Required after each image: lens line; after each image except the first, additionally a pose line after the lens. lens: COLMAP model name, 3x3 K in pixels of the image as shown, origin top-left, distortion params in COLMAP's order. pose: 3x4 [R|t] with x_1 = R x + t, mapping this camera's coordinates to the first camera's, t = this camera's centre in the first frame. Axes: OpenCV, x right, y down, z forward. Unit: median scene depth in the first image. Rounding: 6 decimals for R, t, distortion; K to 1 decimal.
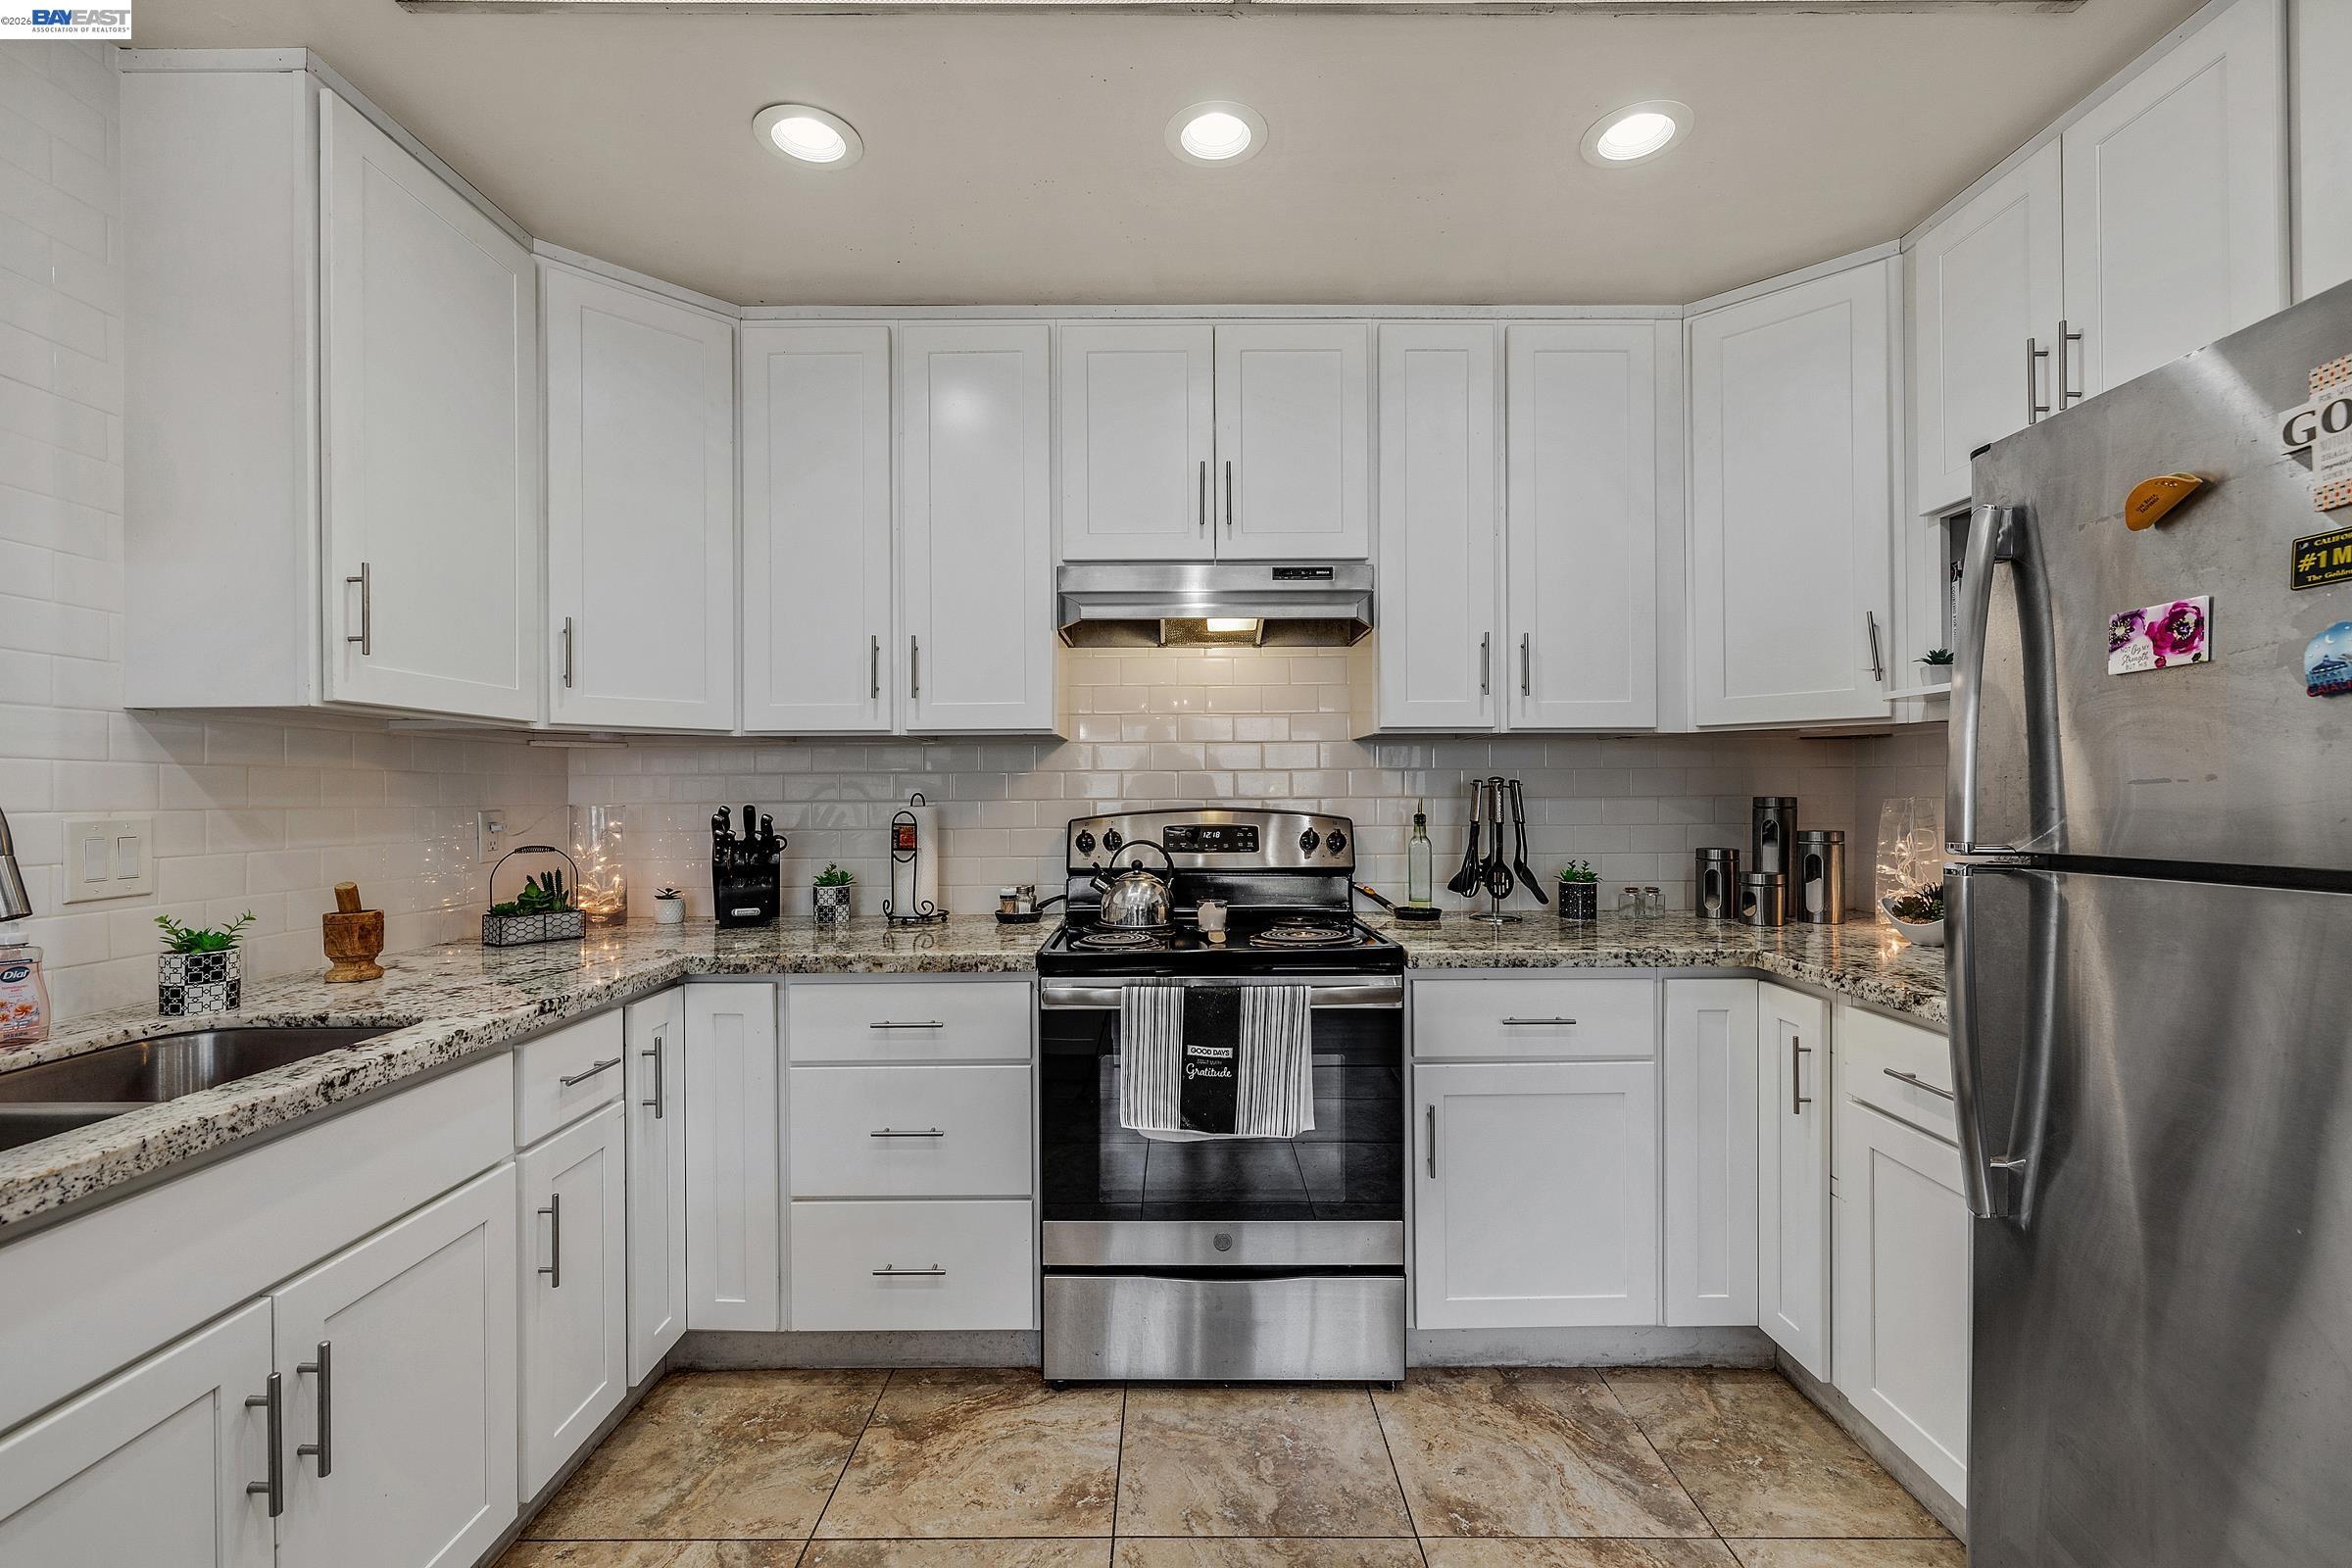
lens RADIAL K [[983.2, 0, 1171.5], [0, 983.2, 790.0], [0, 0, 1]] dist [-0.000429, -0.000256]
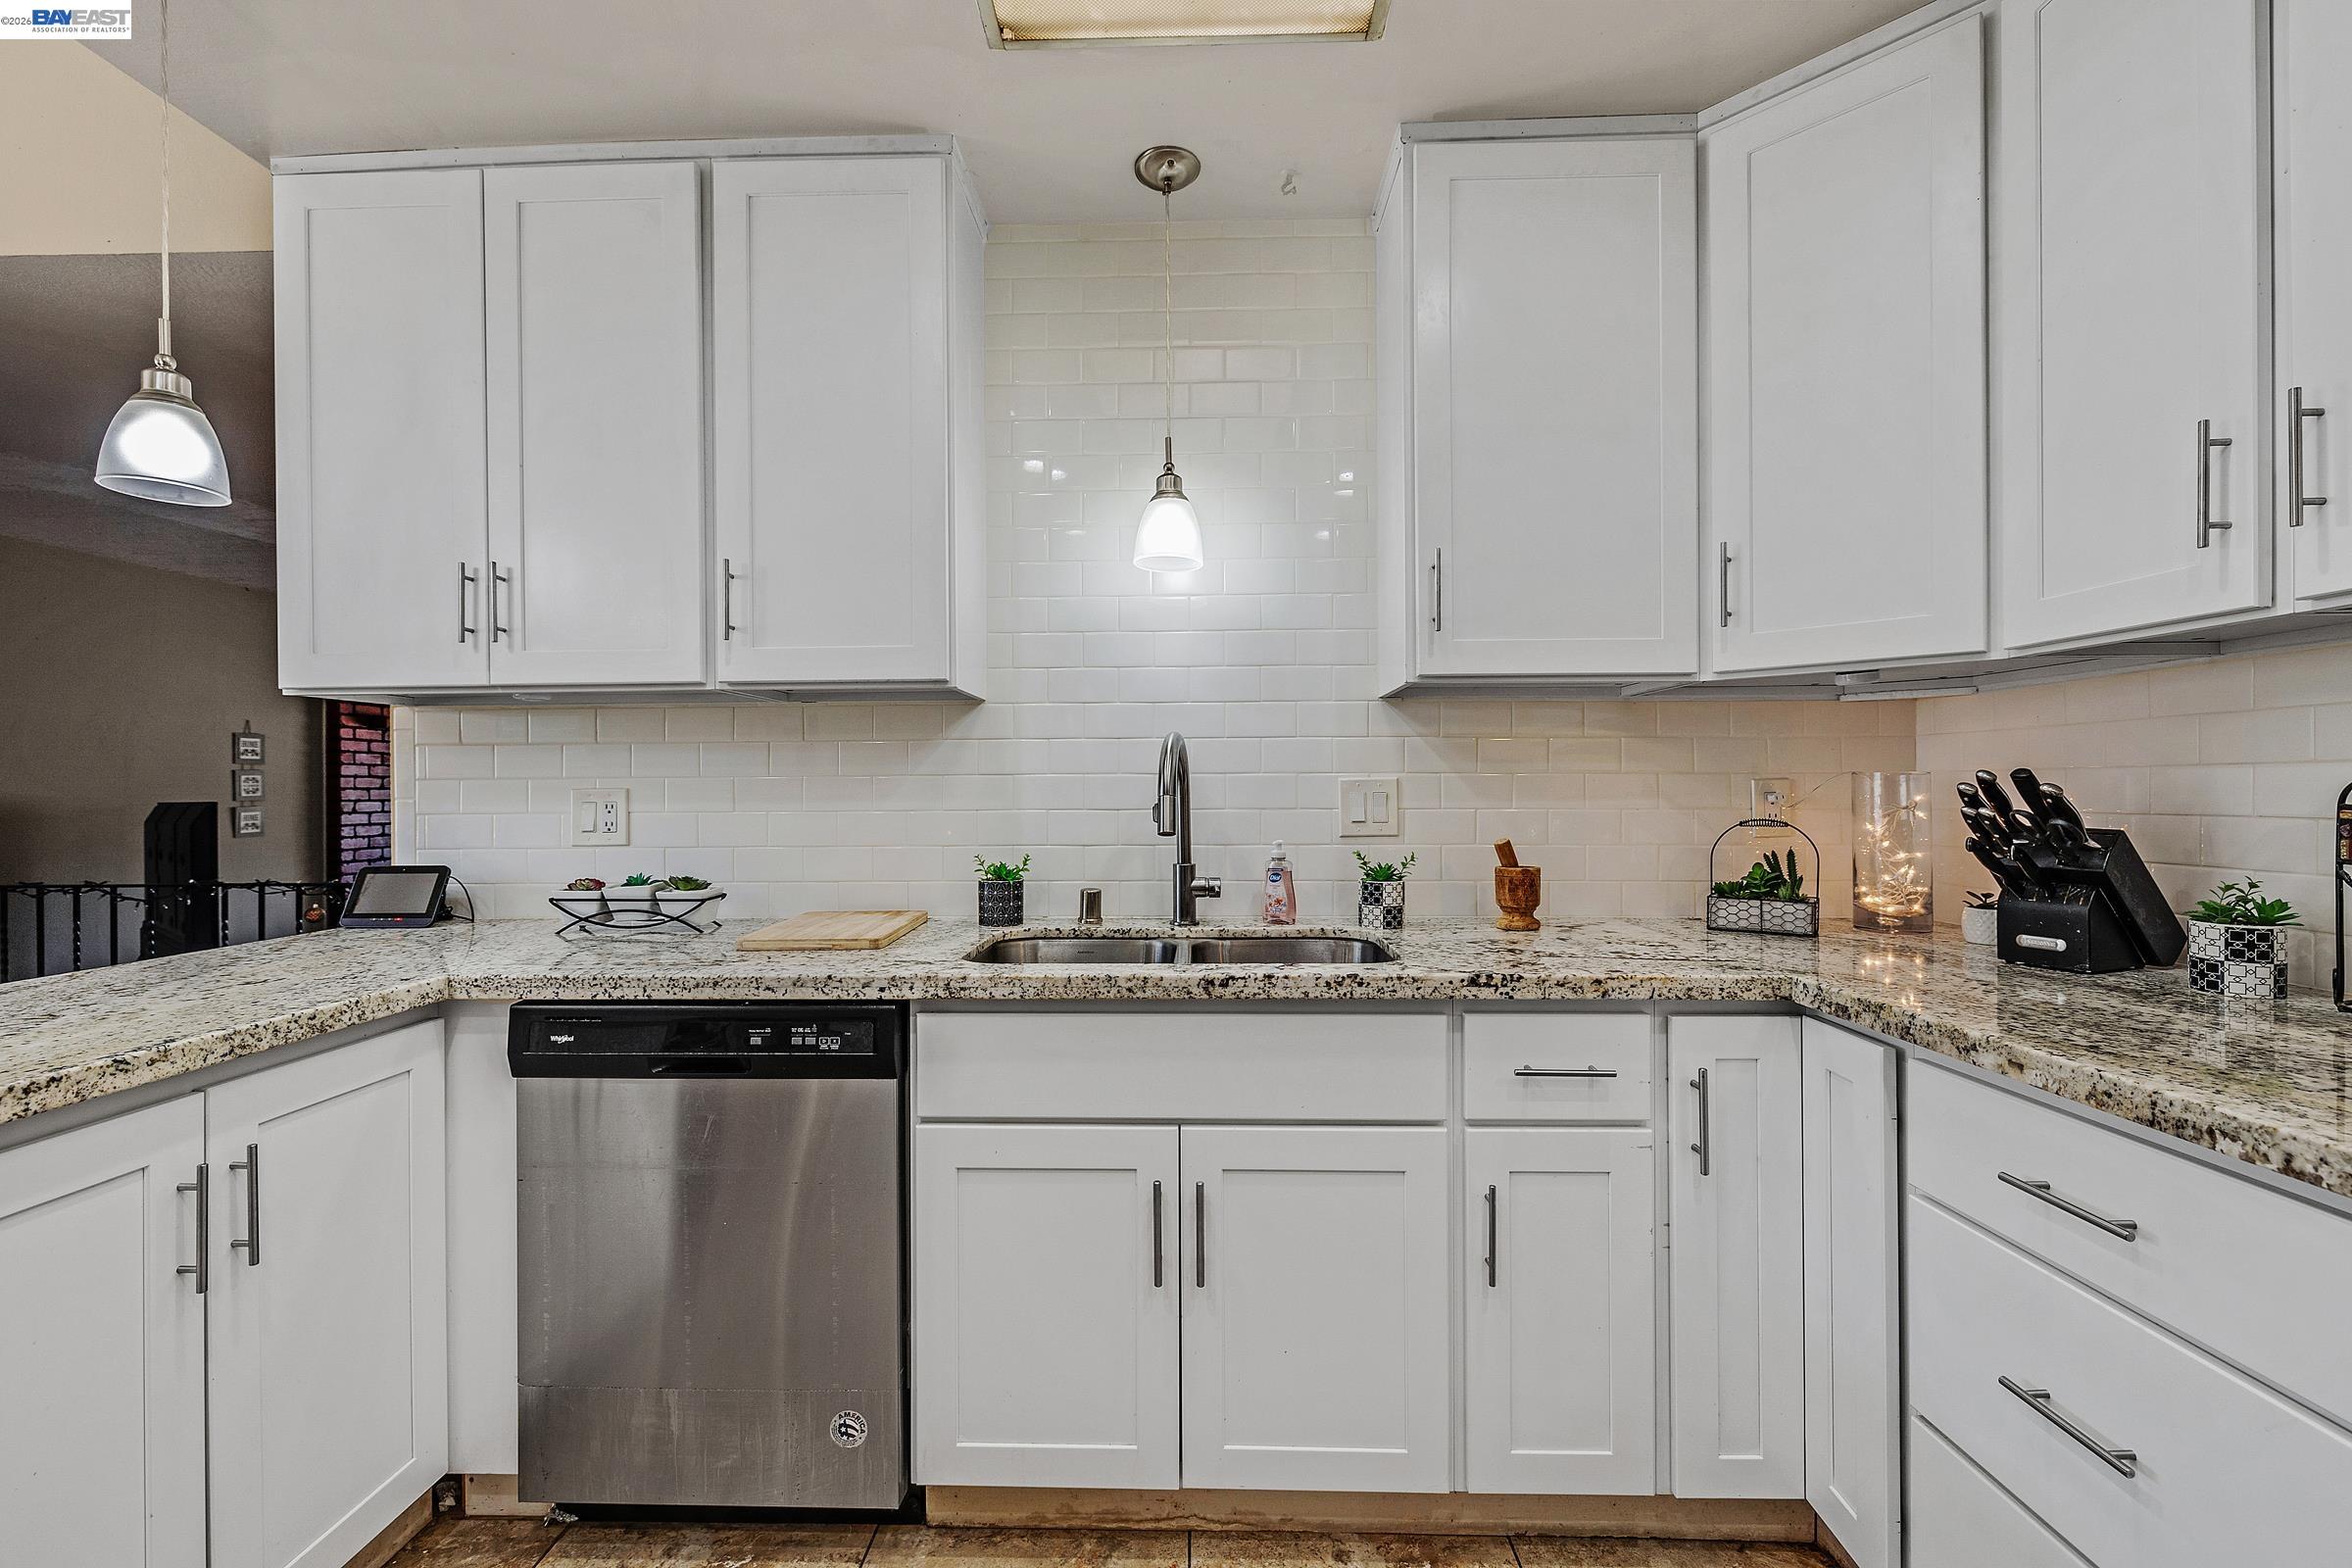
lens RADIAL K [[983.2, 0, 1174.4], [0, 983.2, 786.8], [0, 0, 1]] dist [-0.000429, -0.000256]
pose [[-0.022166, 0.004225, -0.999745, 0.232685], [0.006518, 0.999970, 0.004081, 0.025035], [0.999733, -0.006426, -0.022193, 0.566959]]
